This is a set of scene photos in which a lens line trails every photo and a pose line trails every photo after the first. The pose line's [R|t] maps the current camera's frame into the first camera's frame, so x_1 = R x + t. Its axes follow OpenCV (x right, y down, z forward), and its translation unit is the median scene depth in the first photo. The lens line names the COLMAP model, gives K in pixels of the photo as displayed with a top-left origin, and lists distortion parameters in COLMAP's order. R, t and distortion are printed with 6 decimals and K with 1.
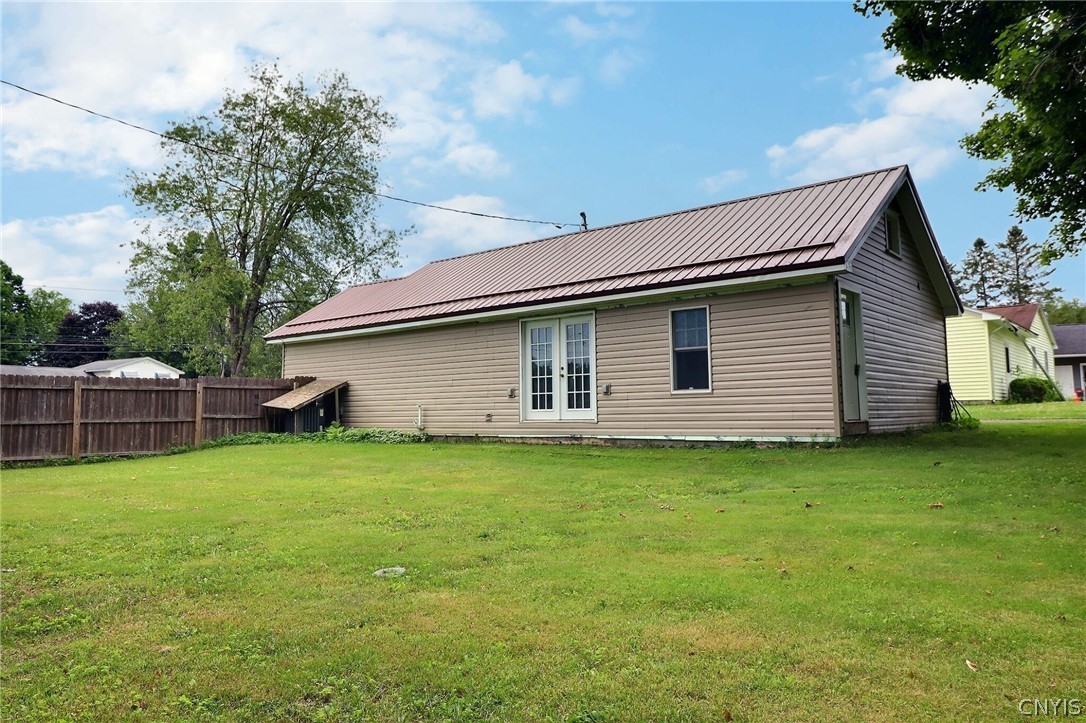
lens RADIAL K [[776.1, 0, 543.8], [0, 776.1, 359.7], [0, 0, 1]] dist [0.001983, -0.004251]
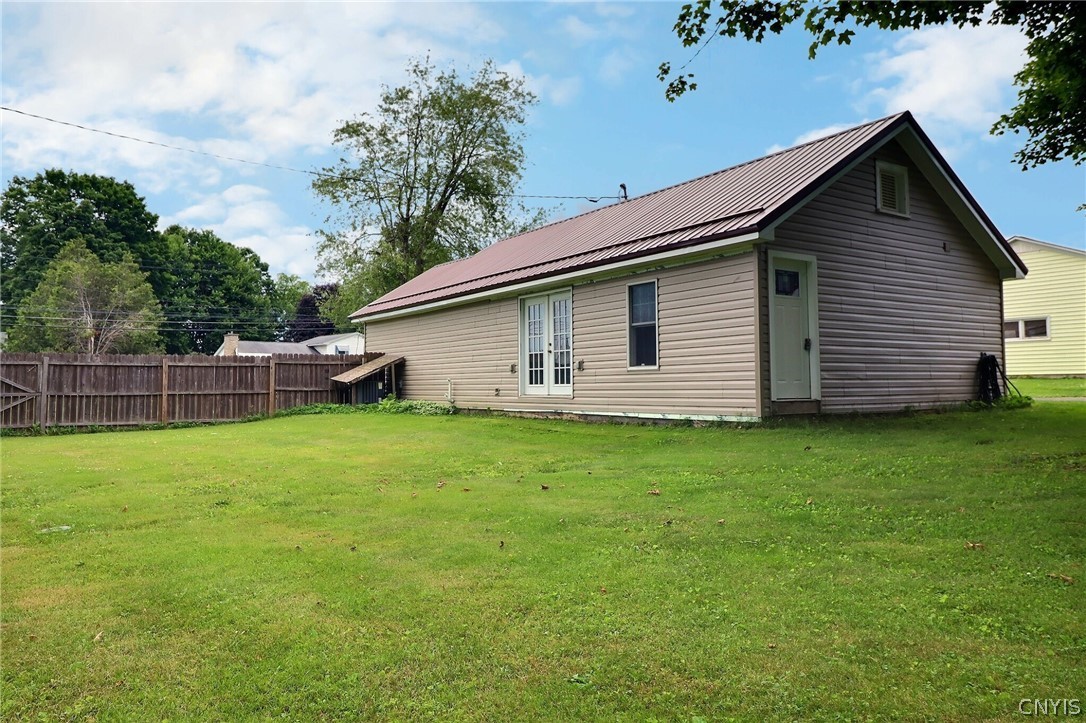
lens RADIAL K [[776.1, 0, 546.0], [0, 776.1, 359.5], [0, 0, 1]] dist [0.001983, -0.004251]
pose [[0.961234, -0.004867, -0.275691, 0.266015], [0.015515, 0.999215, 0.036458, -0.005456], [0.275297, -0.039322, 0.960555, 0.021127]]
